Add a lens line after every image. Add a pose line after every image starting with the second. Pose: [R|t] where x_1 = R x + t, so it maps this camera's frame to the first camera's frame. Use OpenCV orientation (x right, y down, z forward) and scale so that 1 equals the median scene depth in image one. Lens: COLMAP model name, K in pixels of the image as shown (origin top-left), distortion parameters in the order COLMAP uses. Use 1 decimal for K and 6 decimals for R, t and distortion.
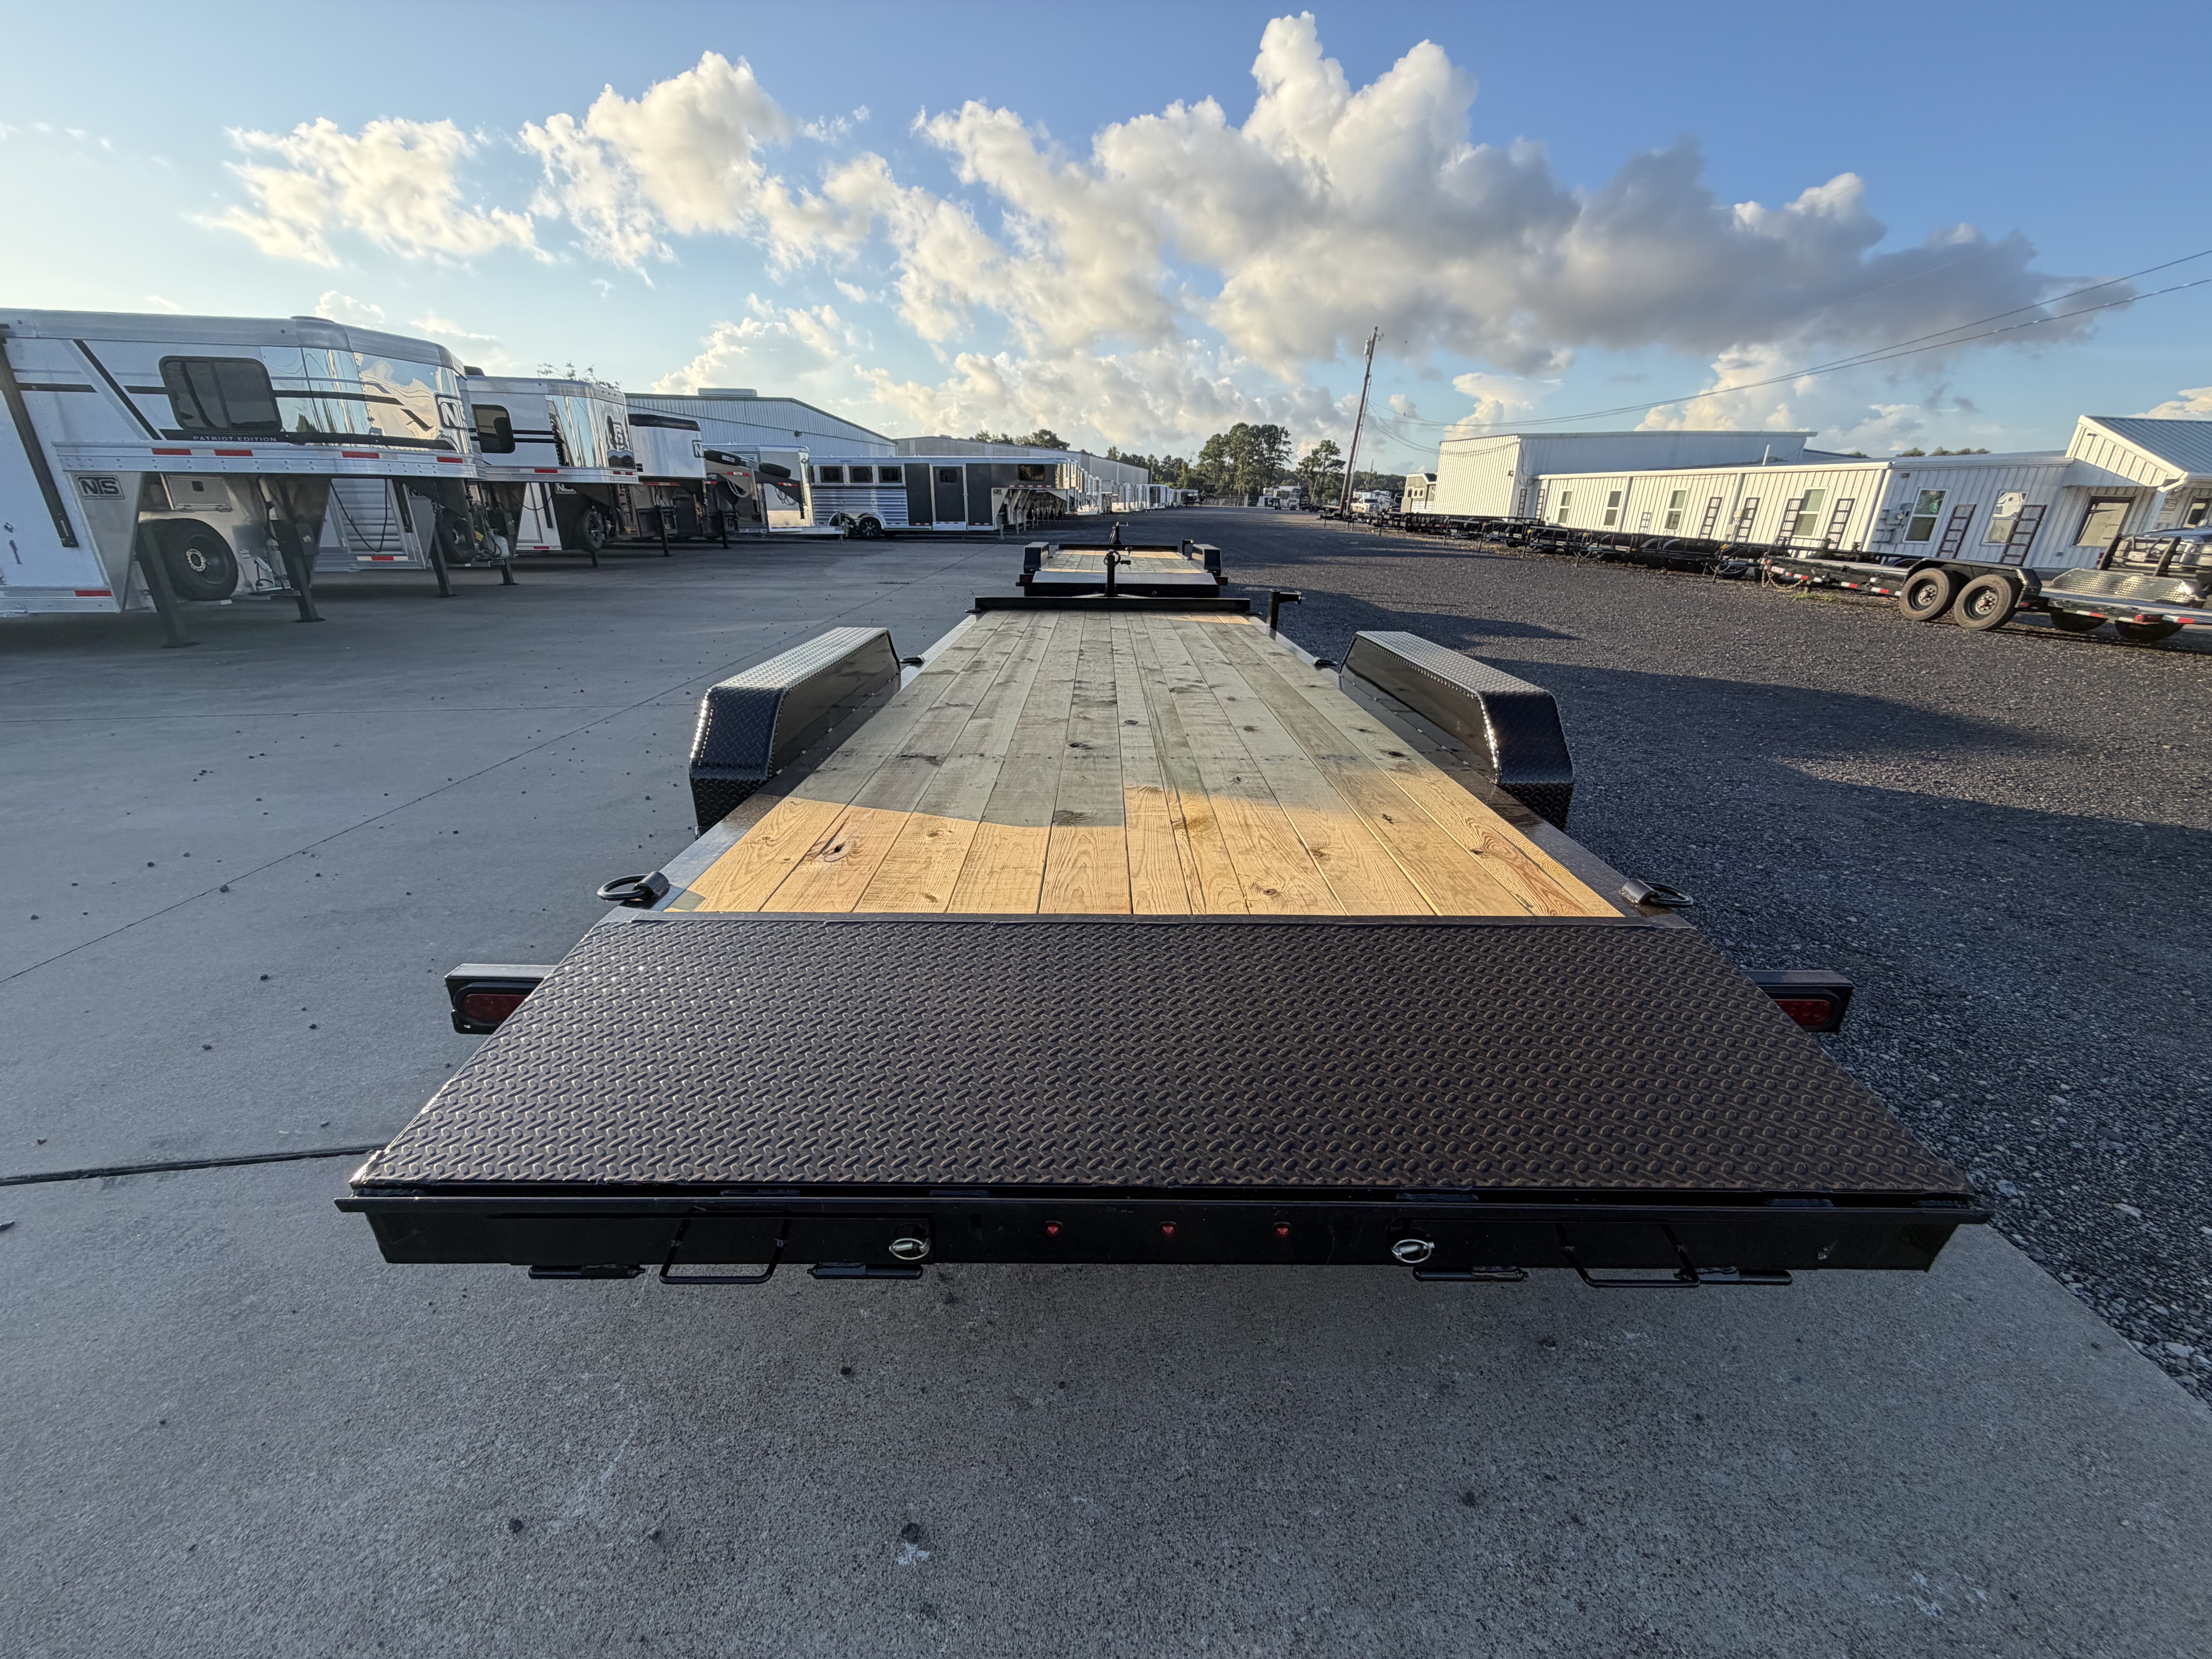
lens RADIAL K [[881.3, 0, 1074.2], [0, 881.3, 818.7], [0, 0, 1]] dist [-0.000215, 0.000556]
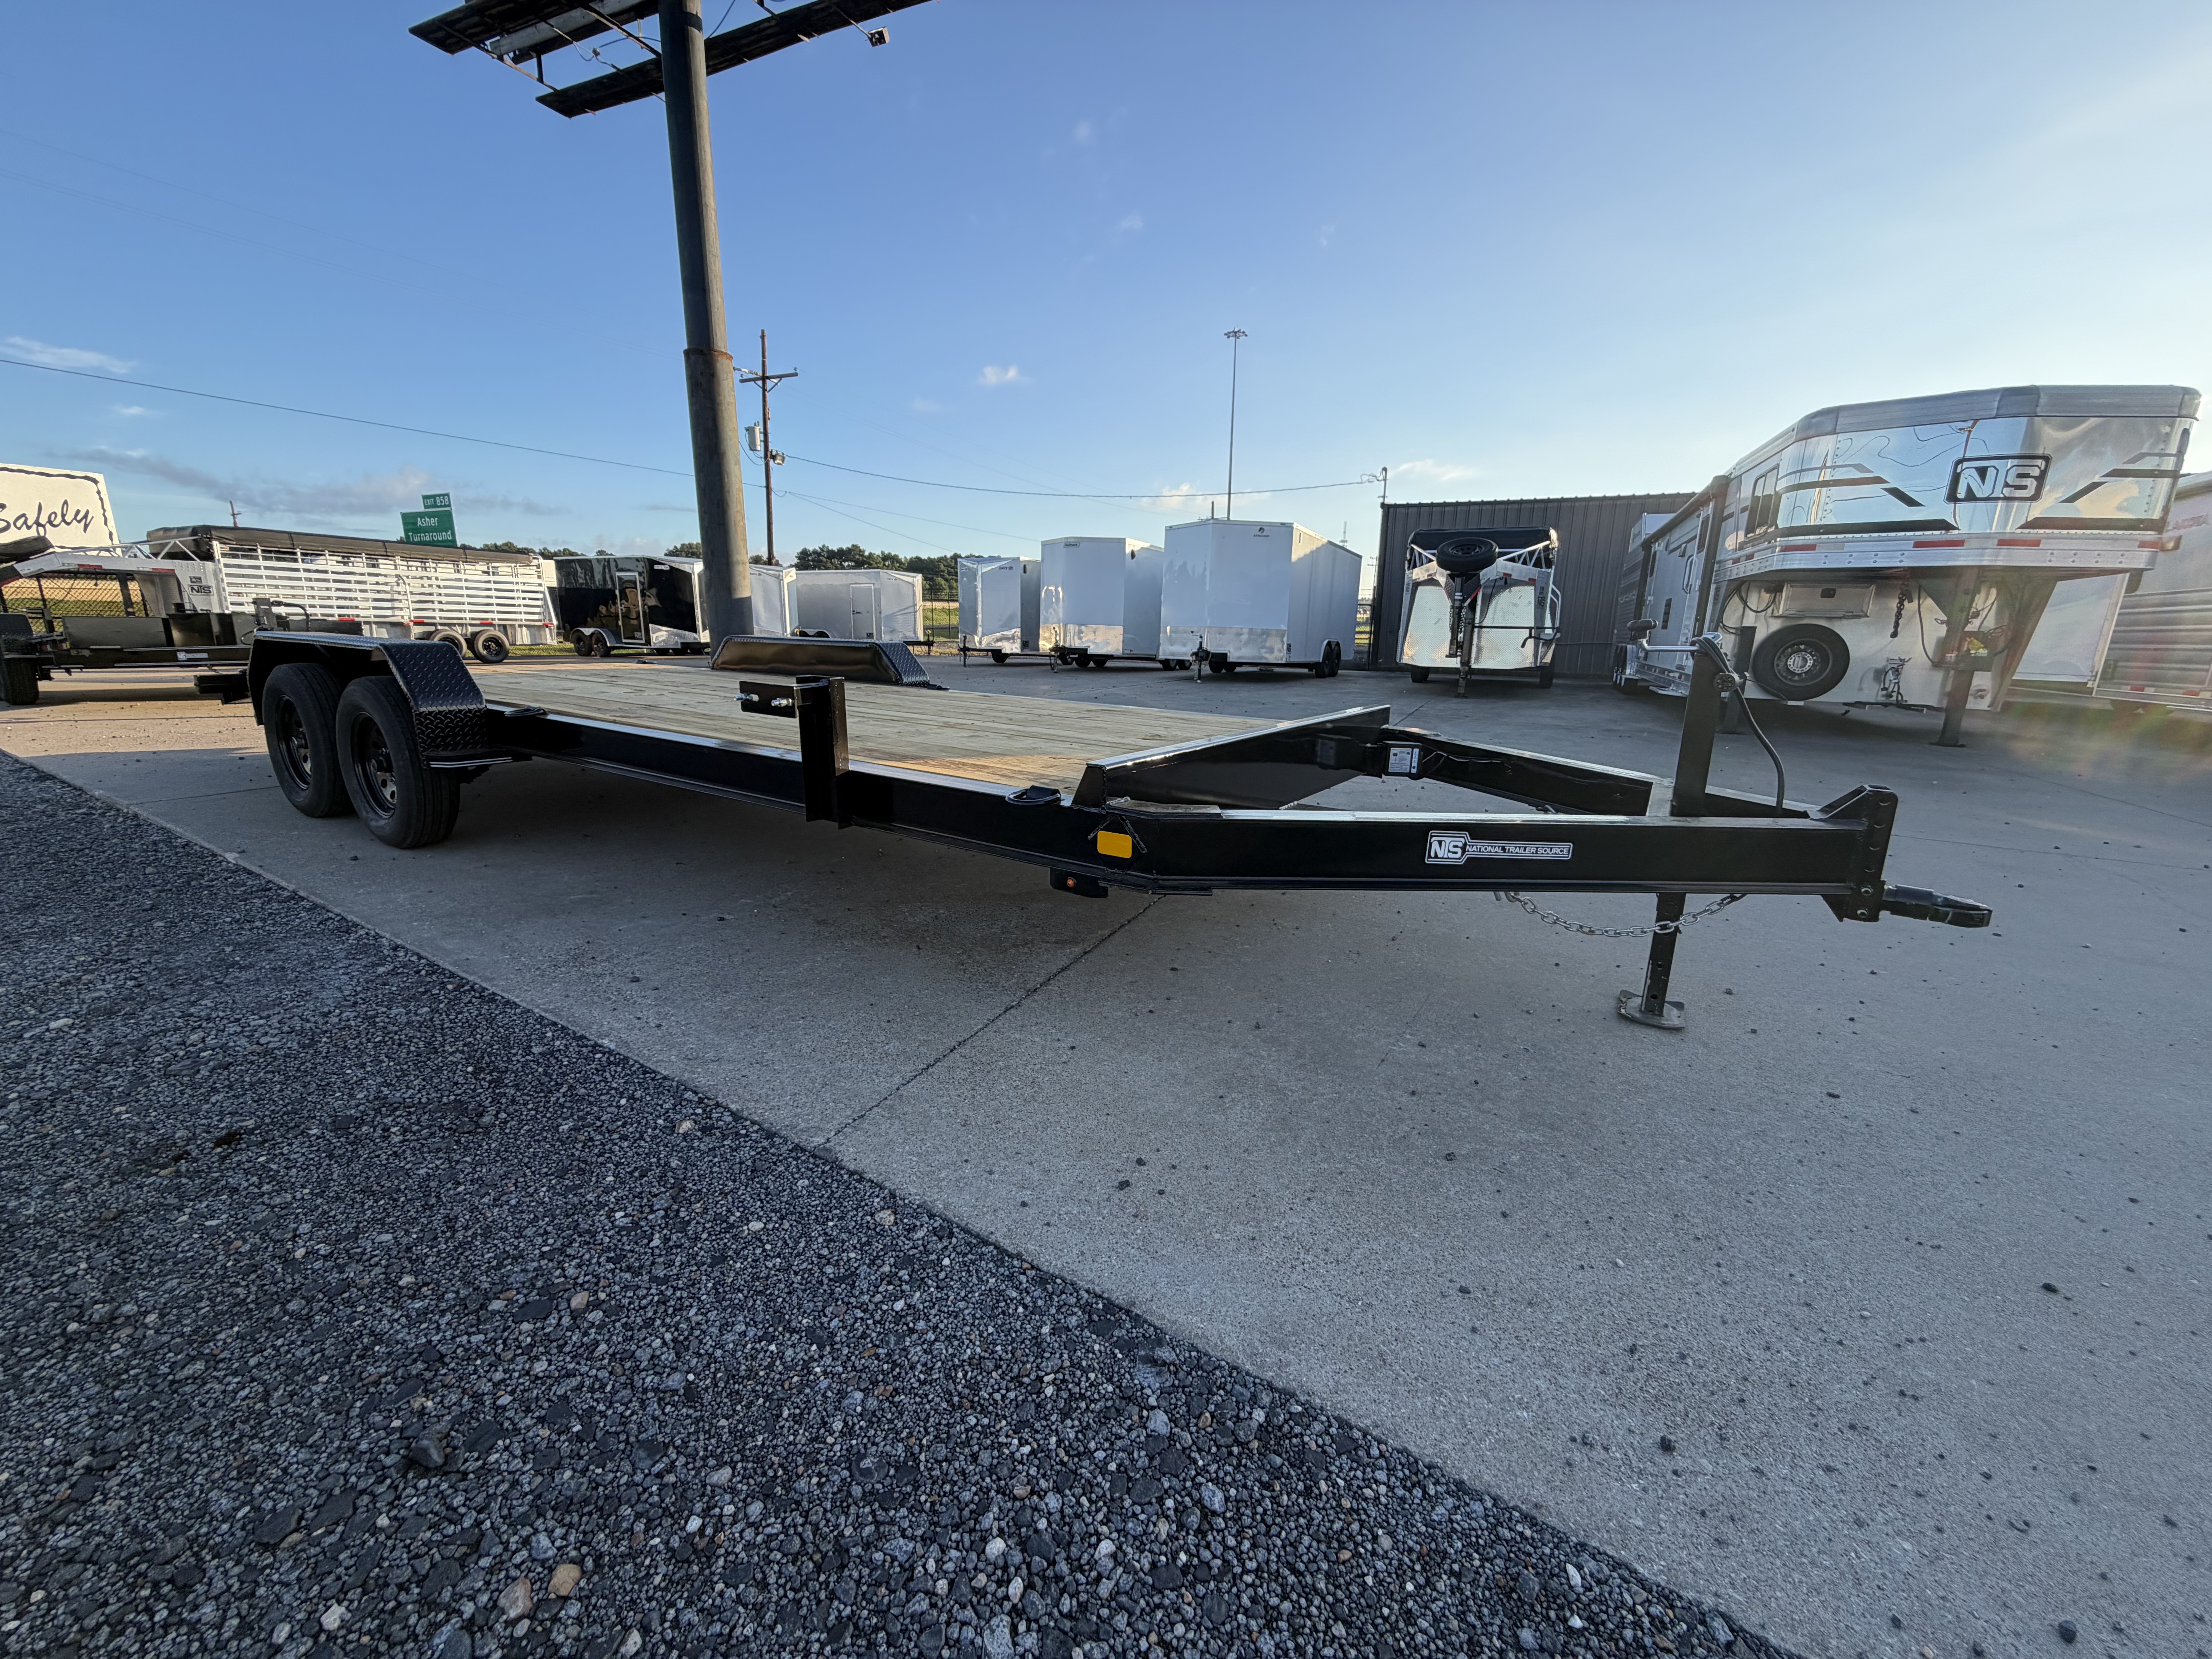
lens RADIAL K [[881.3, 0, 1109.2], [0, 881.3, 847.5], [0, 0, 1]] dist [-0.000215, 0.000556]
pose [[-0.531690, 0.184477, -0.826604, 0.105212], [-0.317278, 0.861533, 0.396353, -0.077830], [0.785264, 0.473000, -0.399538, 0.263150]]
